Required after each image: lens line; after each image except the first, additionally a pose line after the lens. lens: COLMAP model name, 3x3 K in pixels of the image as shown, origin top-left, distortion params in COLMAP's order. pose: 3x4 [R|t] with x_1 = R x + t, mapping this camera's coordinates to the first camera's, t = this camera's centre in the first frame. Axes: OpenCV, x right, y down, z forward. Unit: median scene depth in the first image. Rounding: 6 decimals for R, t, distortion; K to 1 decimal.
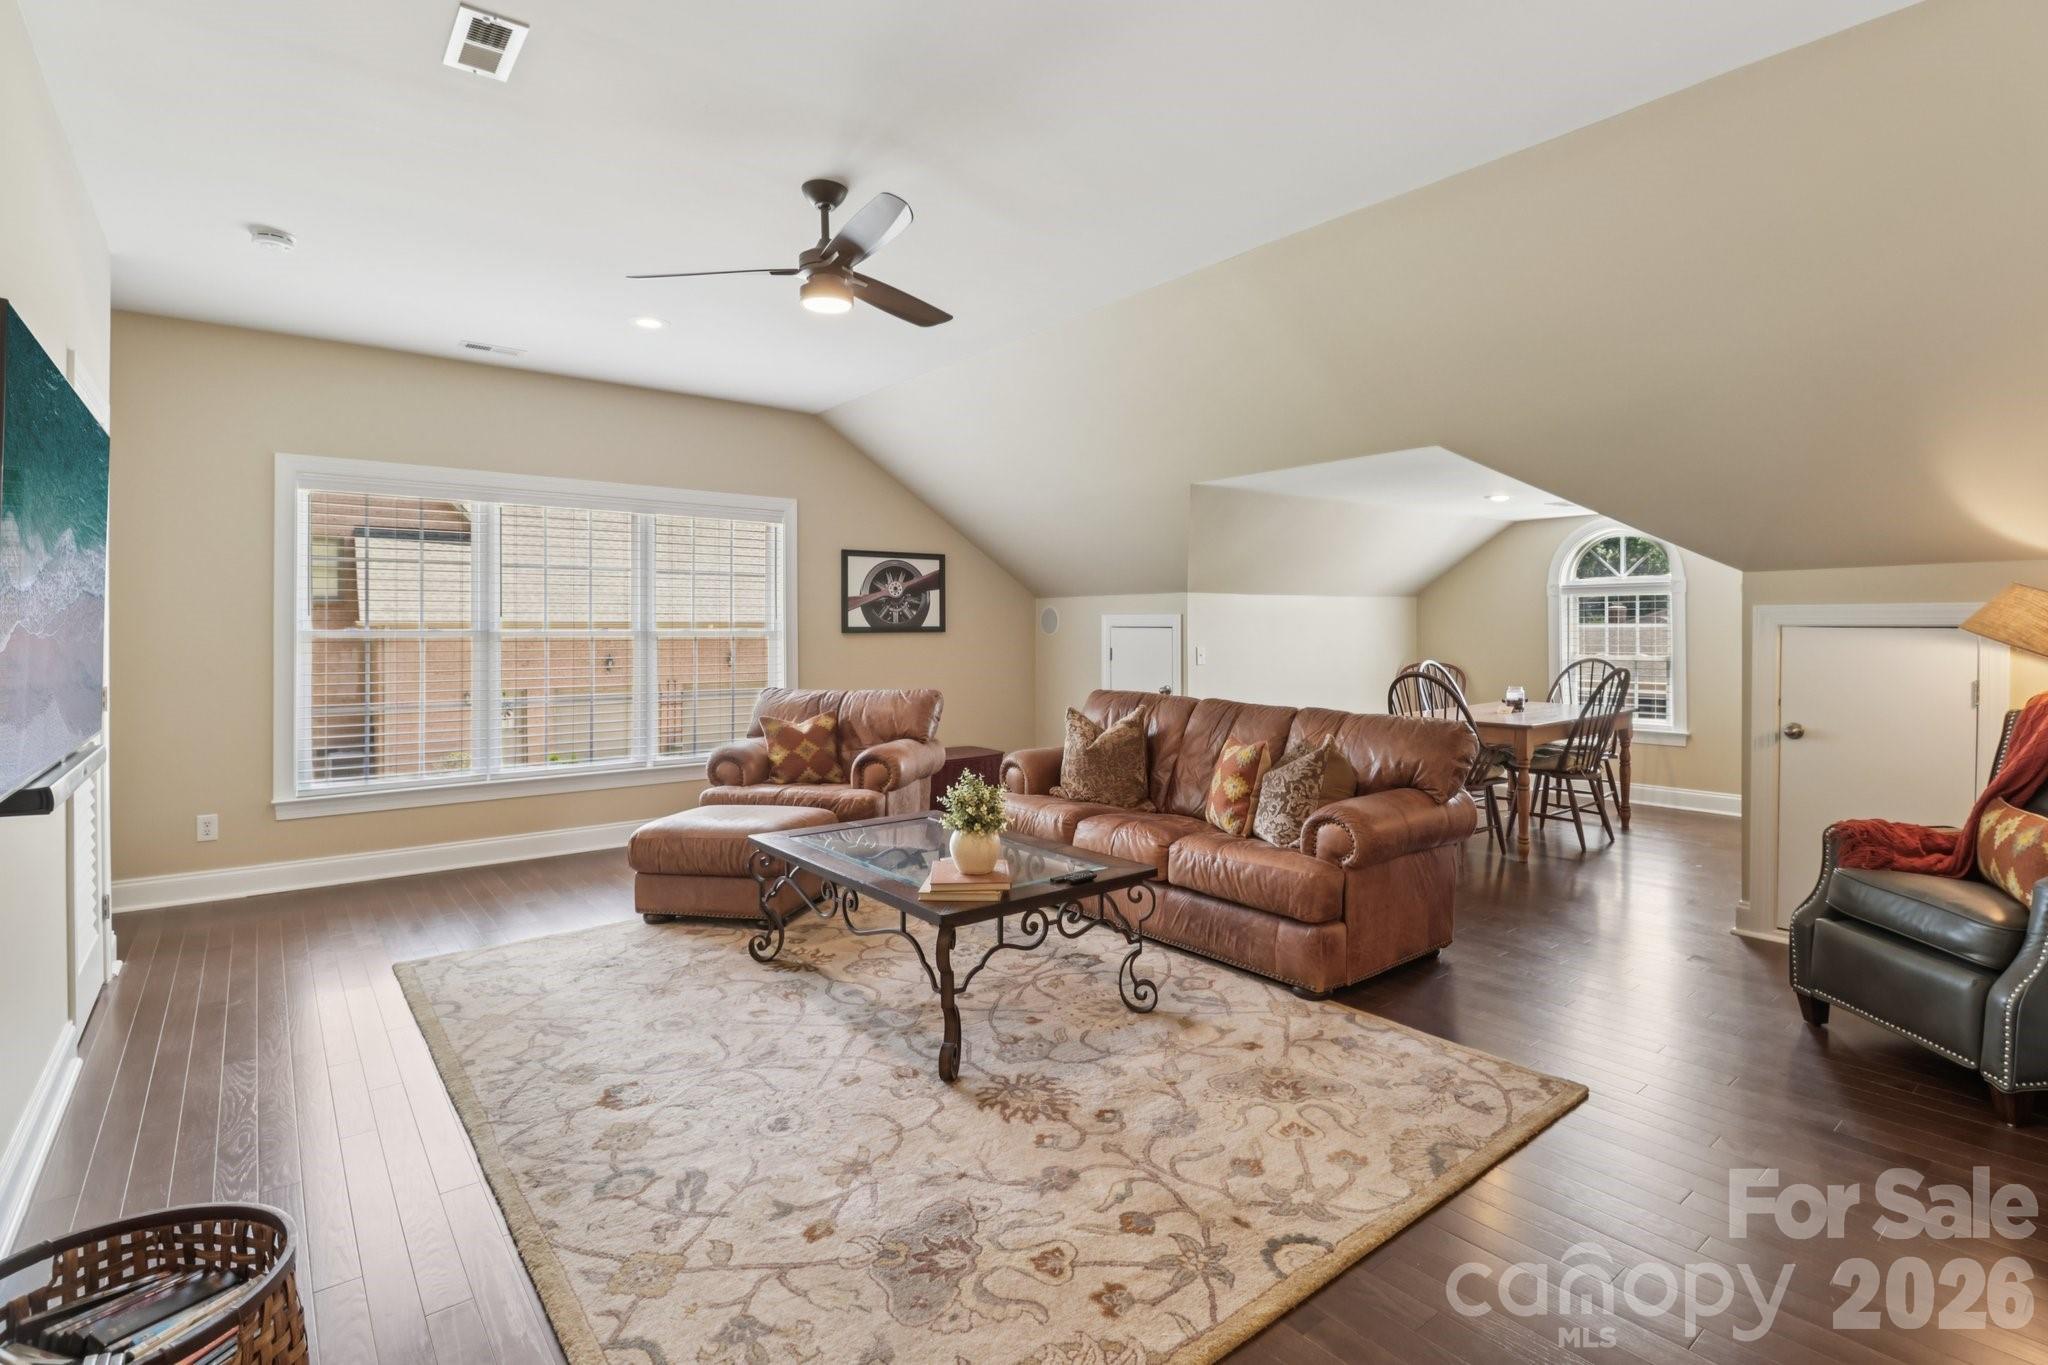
lens RADIAL K [[975.4, 0, 1020.5], [0, 975.4, 627.2], [0, 0, 1]] dist [0.019965, -0.016567]
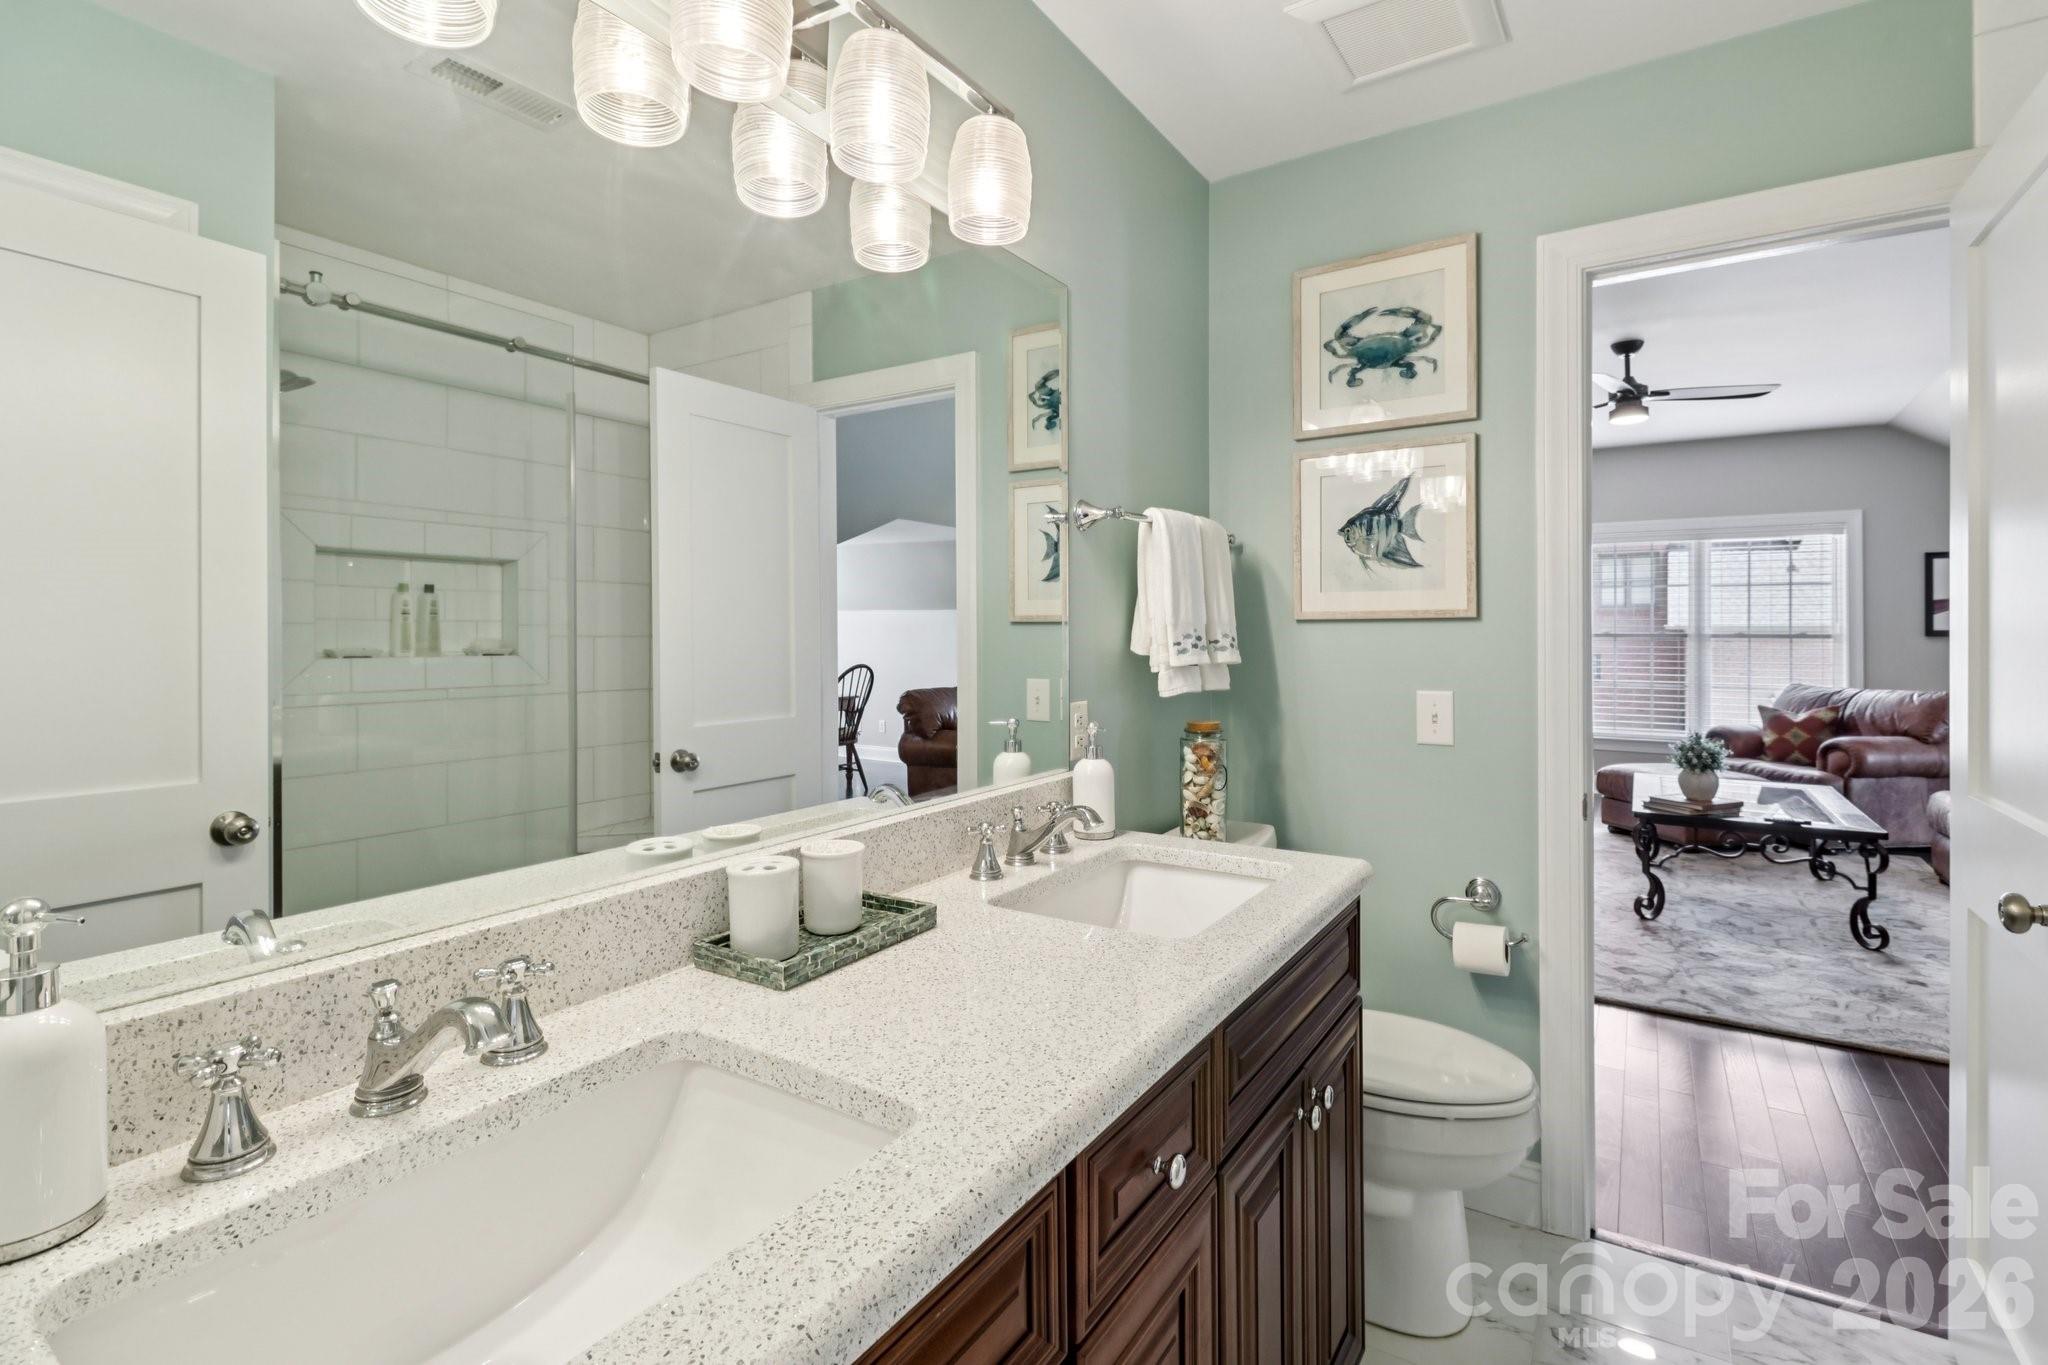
lens RADIAL K [[946.7, 0, 1046.4], [0, 946.7, 657.3], [0, 0, 1]] dist [0.018448, -0.014756]
pose [[0.334990, 0.031155, -0.941707, 0.545744], [-0.003211, 0.999485, 0.031925, -0.001020], [0.942216, -0.007671, 0.334917, -0.217061]]
